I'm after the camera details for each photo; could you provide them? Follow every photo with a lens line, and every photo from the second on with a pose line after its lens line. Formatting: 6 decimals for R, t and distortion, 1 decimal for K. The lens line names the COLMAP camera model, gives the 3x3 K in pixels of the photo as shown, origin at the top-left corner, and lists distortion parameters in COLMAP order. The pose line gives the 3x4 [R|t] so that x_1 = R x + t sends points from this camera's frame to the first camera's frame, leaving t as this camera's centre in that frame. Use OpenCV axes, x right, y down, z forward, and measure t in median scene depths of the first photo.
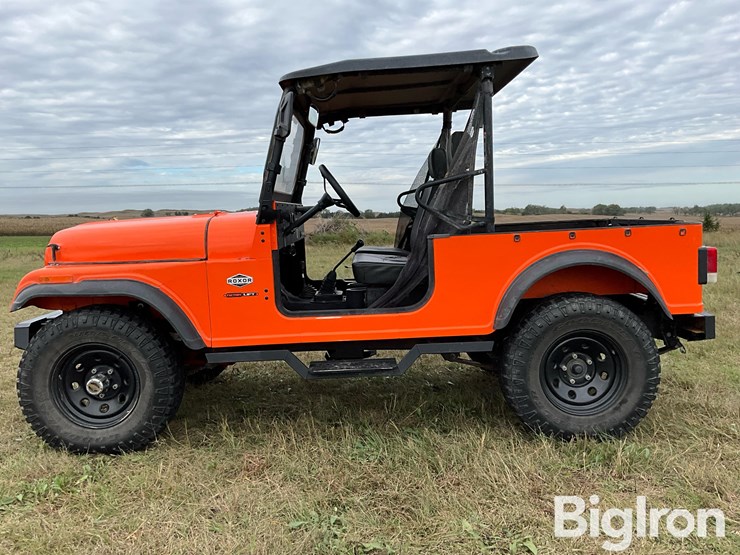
lens RADIAL K [[617.9, 0, 367.7], [0, 617.9, 274.4], [0, 0, 1]] dist [0.055295, -0.099424]
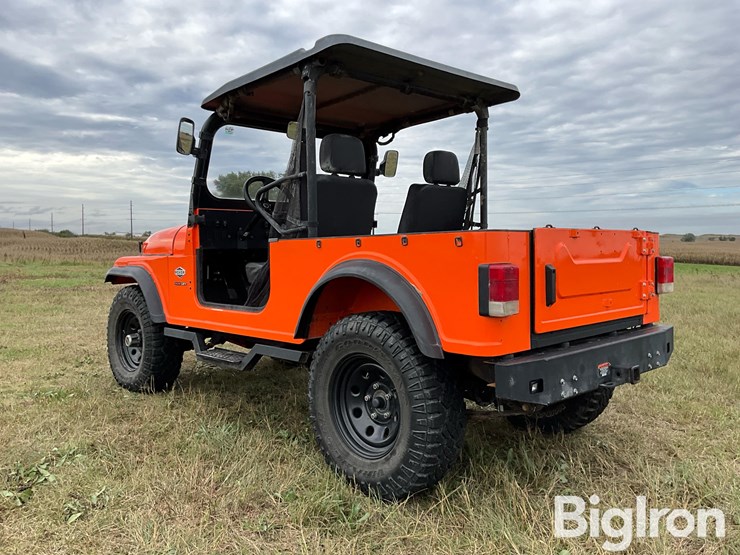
lens RADIAL K [[617.9, 0, 367.7], [0, 617.9, 274.4], [0, 0, 1]] dist [0.055295, -0.099424]
pose [[0.677947, 0.061734, -0.732514, 0.956237], [-0.089391, 0.995996, 0.001208, -0.020978], [0.729656, 0.064661, 0.680750, 0.420544]]
